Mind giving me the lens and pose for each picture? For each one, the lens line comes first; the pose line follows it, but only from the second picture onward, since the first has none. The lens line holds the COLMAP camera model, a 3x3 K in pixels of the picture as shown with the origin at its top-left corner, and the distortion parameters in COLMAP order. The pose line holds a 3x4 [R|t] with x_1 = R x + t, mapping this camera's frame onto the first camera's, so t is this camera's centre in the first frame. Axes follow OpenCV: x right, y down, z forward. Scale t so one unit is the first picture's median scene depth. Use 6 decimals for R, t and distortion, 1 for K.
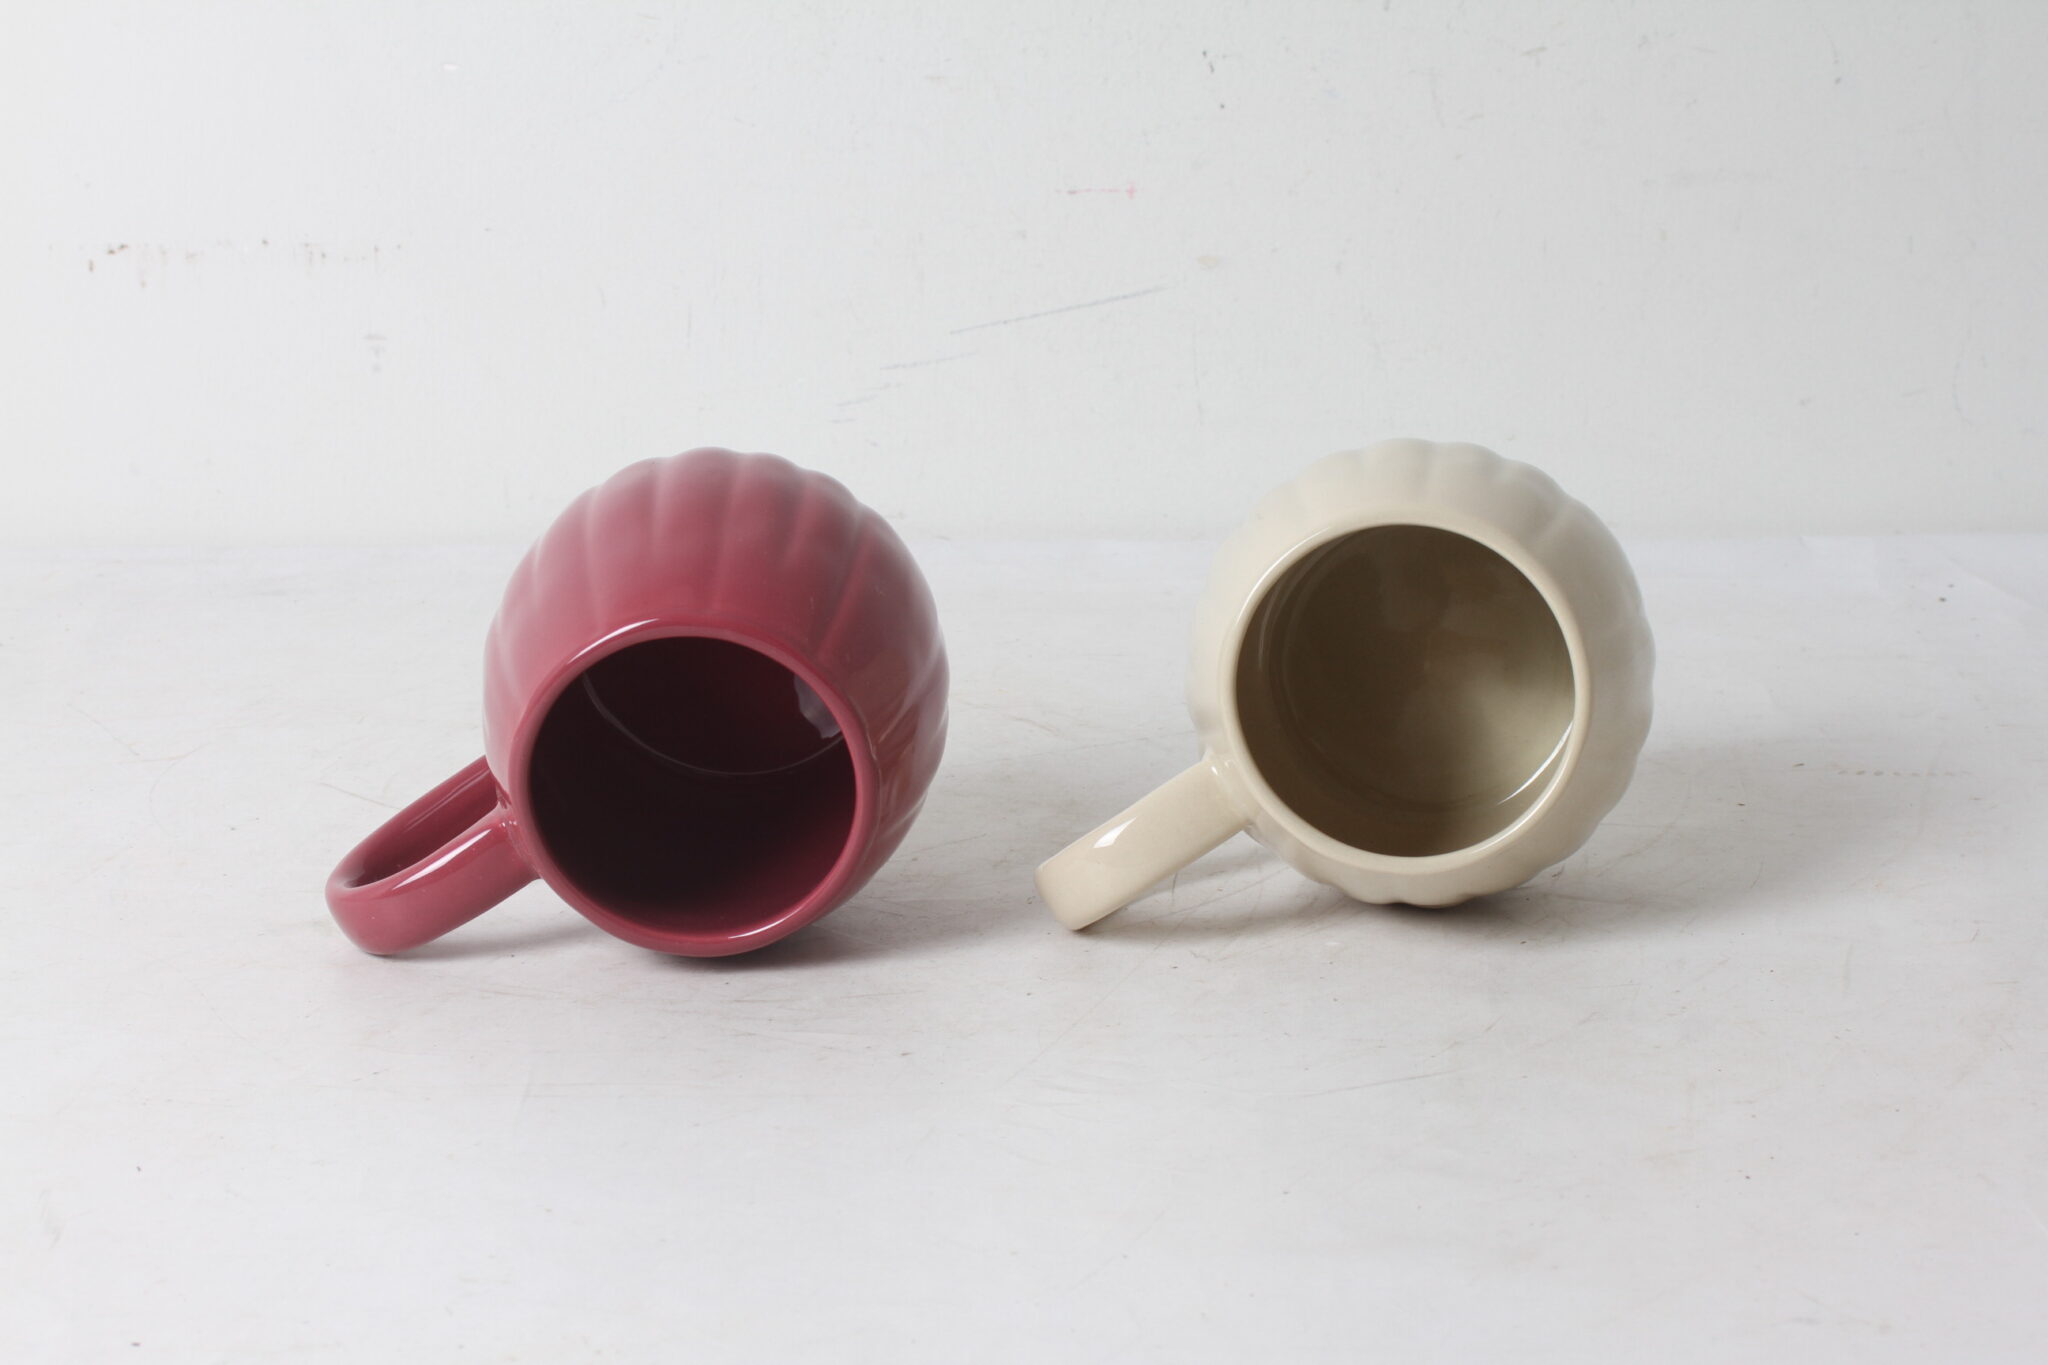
lens RADIAL K [[4489.3, 0, 1017.1], [0, 4489.3, 896.6], [0, 0, 1]] dist [0.017858, -0.054682]
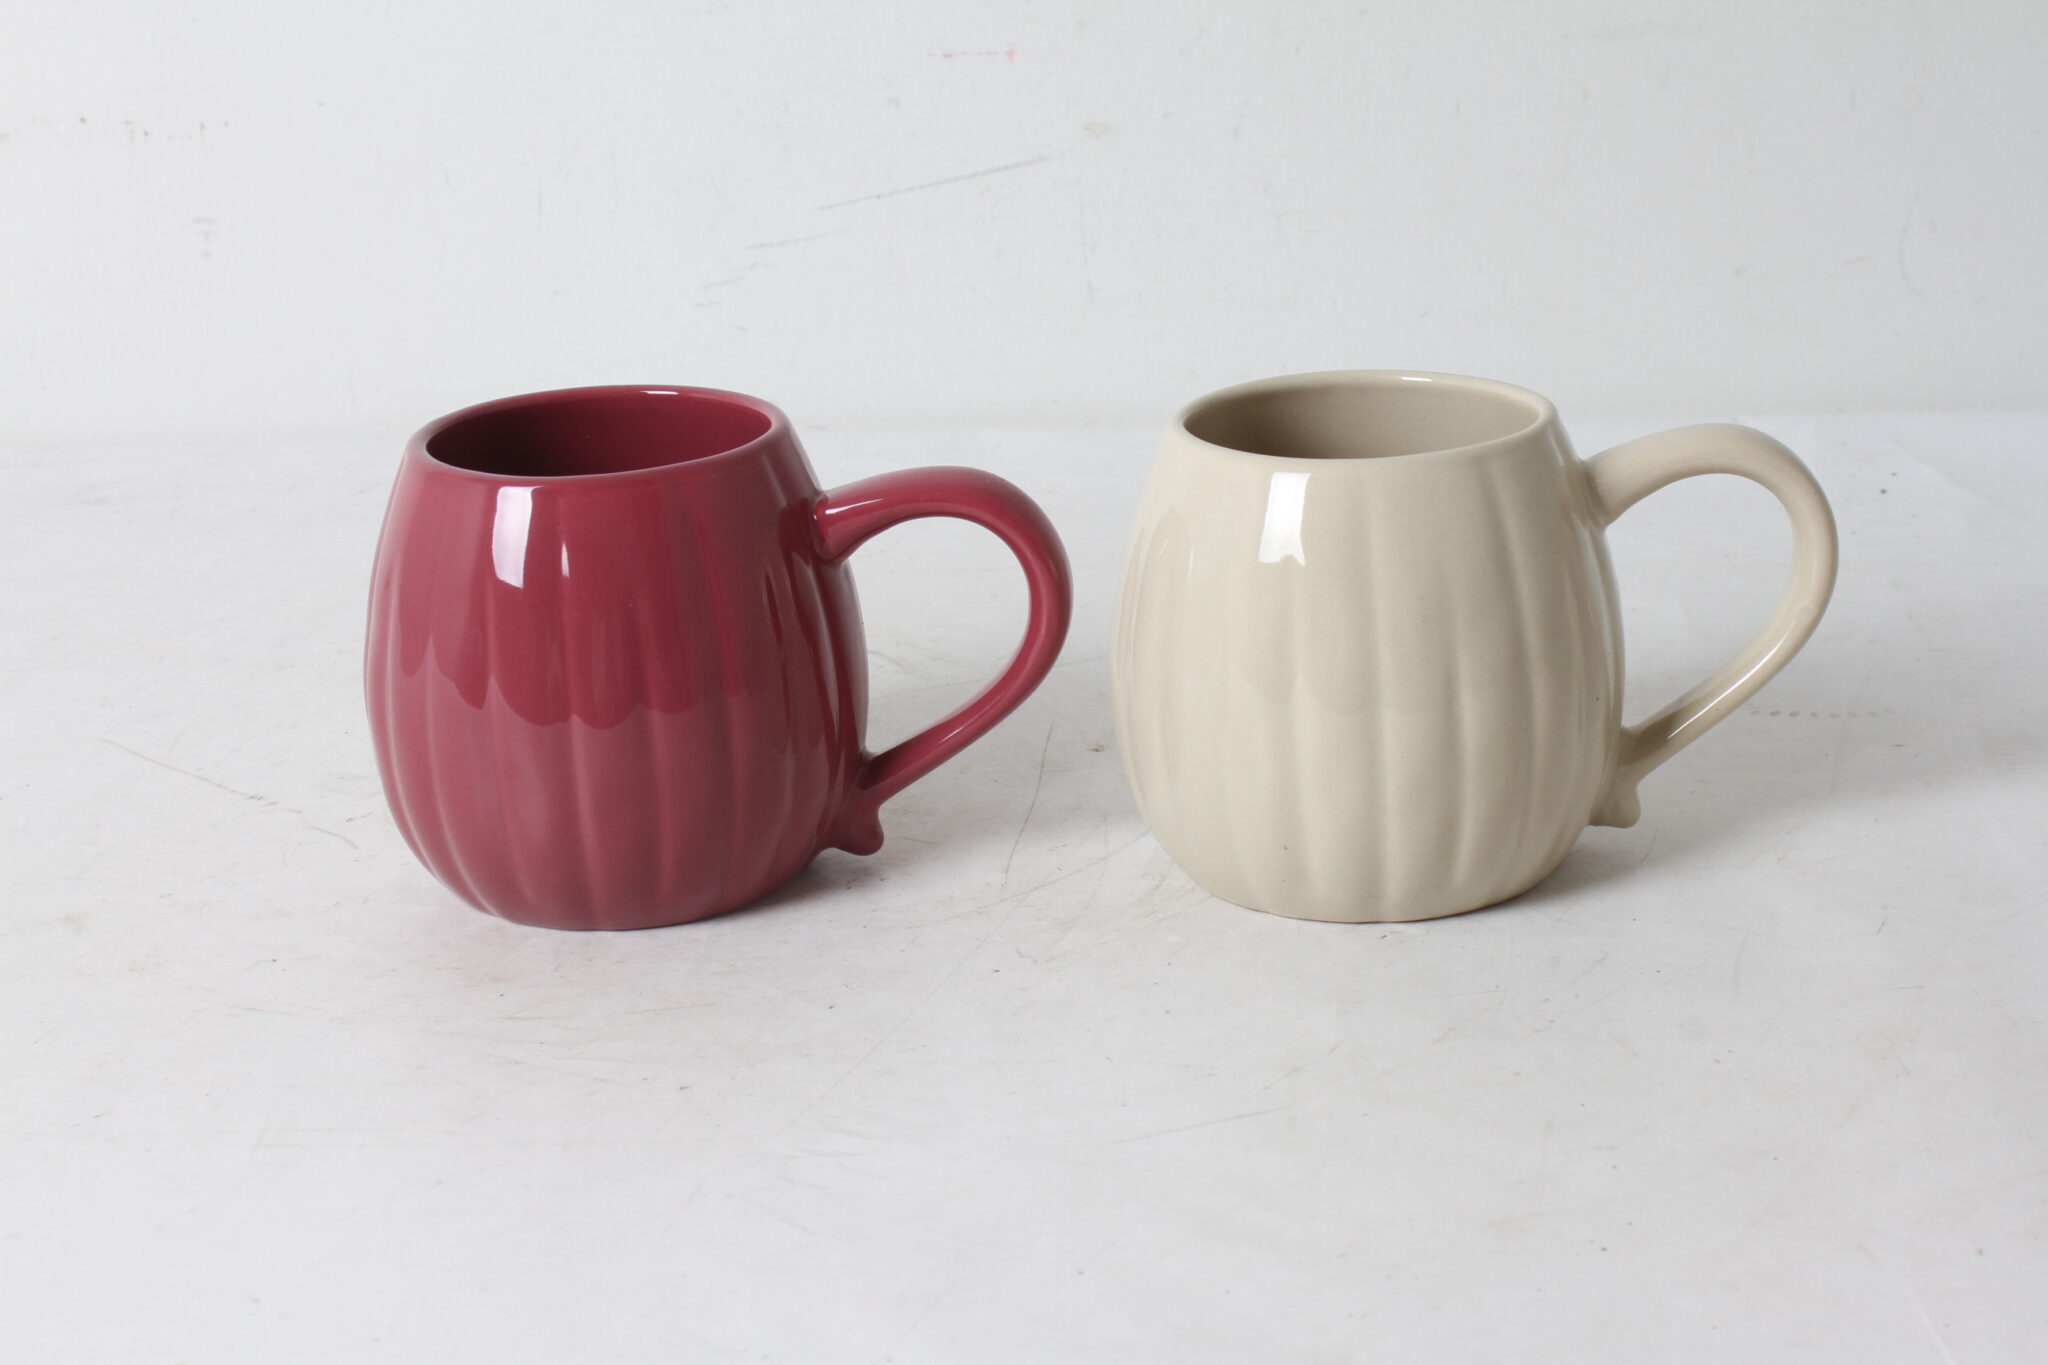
lens RADIAL K [[4373.6, 0, 1038.0], [0, 4373.6, 846.0], [0, 0, 1]] dist [-0.016931, 0.368707]
pose [[0.999841, -0.011459, -0.013646, 0.045726], [0.012178, 0.998475, 0.053846, -0.046514], [0.013009, -0.054003, 0.998456, 0.098580]]
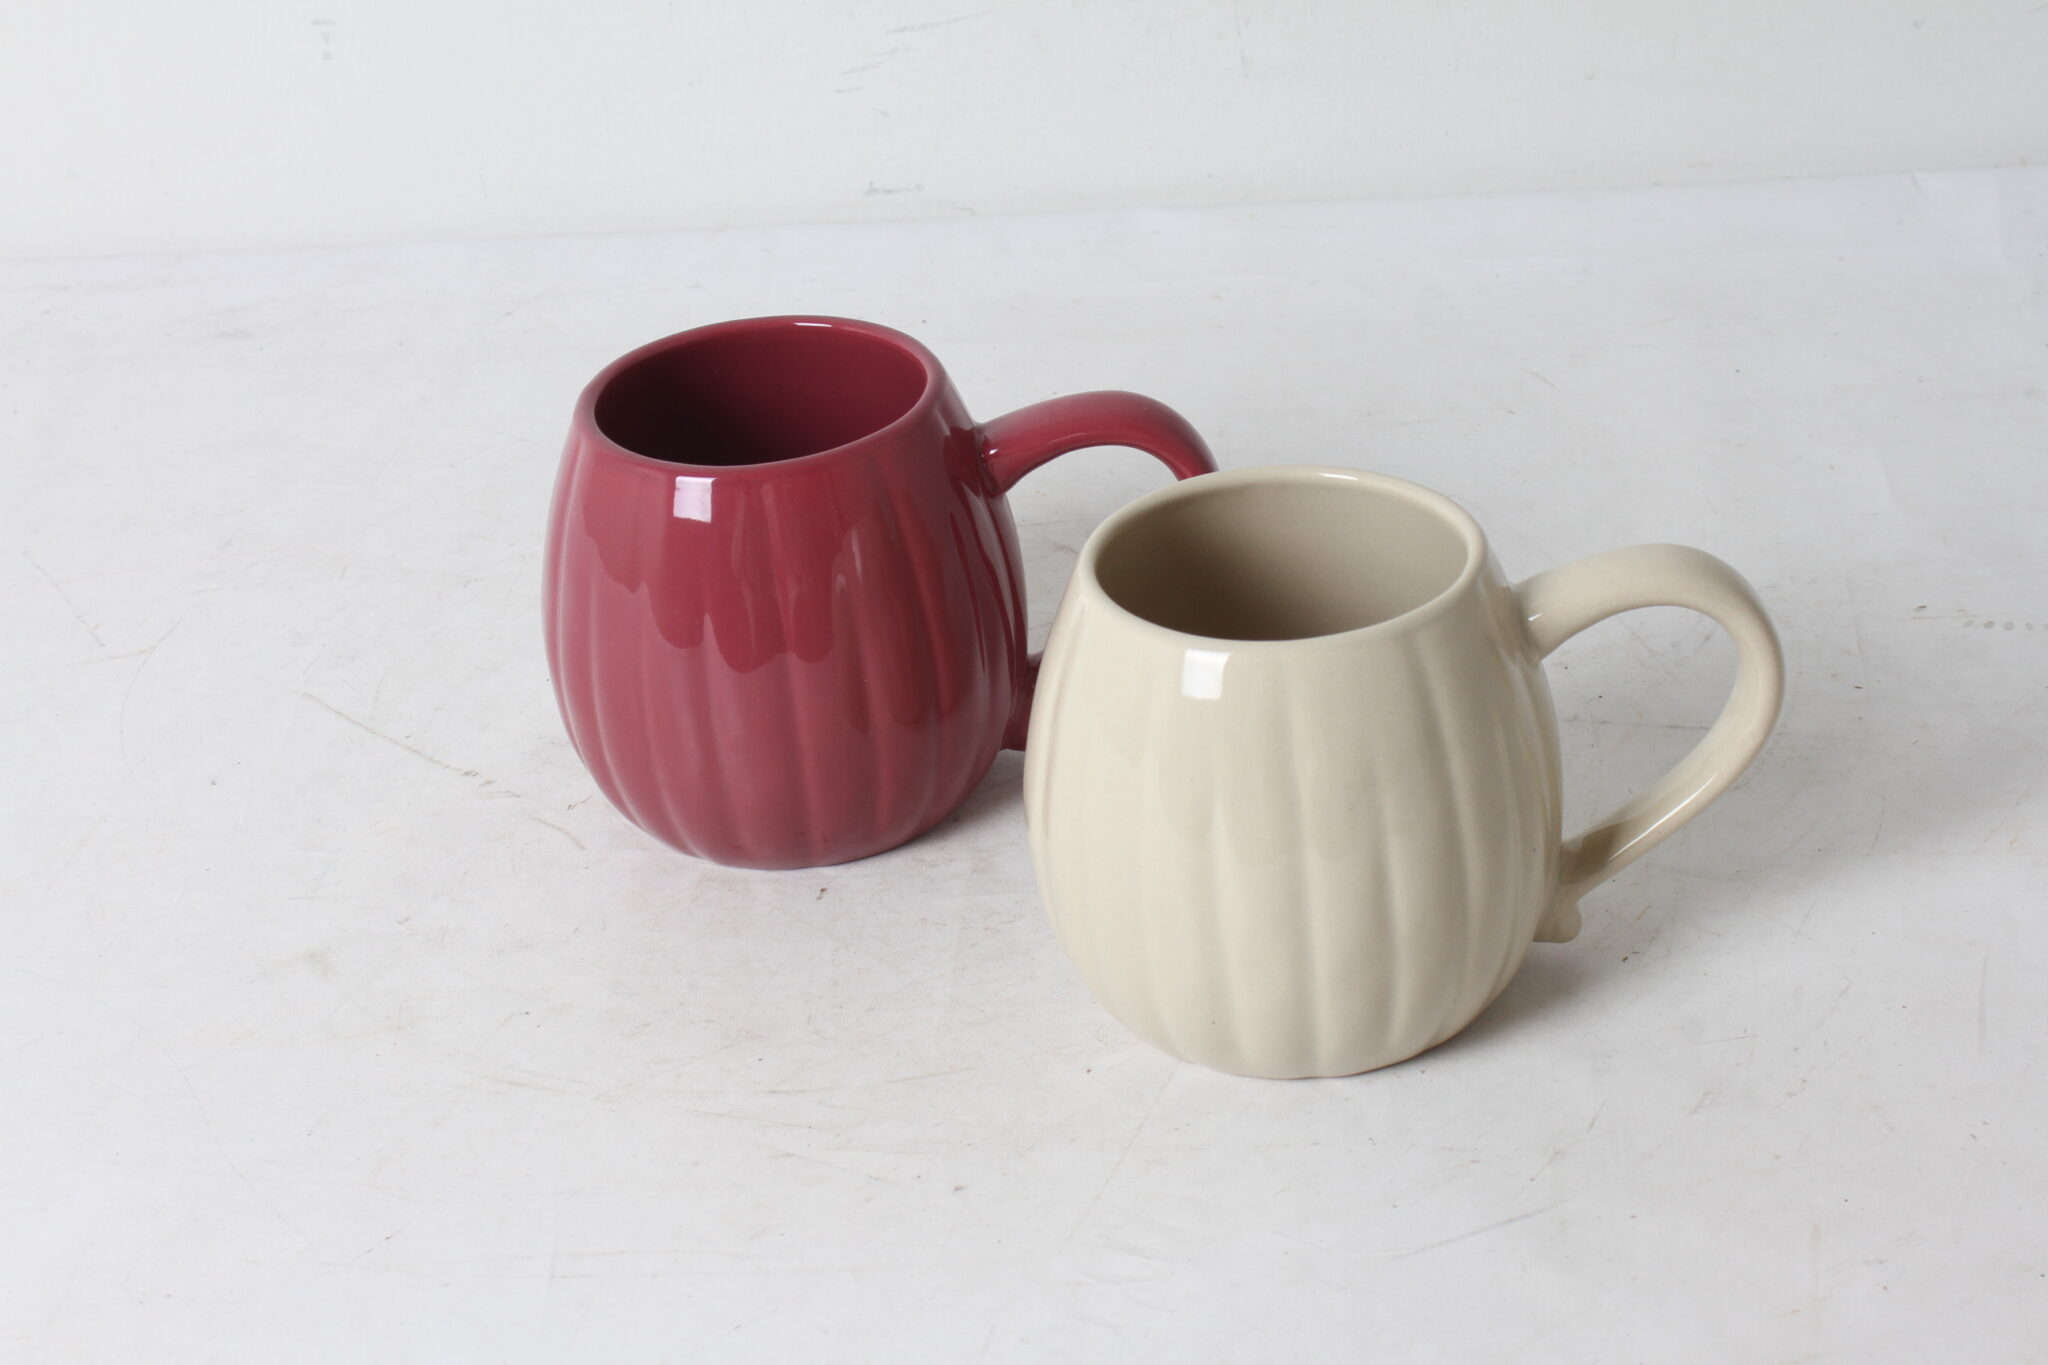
lens RADIAL K [[4489.3, 0, 1017.1], [0, 4489.3, 896.6], [0, 0, 1]] dist [0.017858, -0.054682]
pose [[0.998775, -0.045362, -0.019763, 0.006239], [0.048940, 0.964529, 0.259402, -0.203211], [0.007295, -0.260052, 0.965567, 0.097923]]
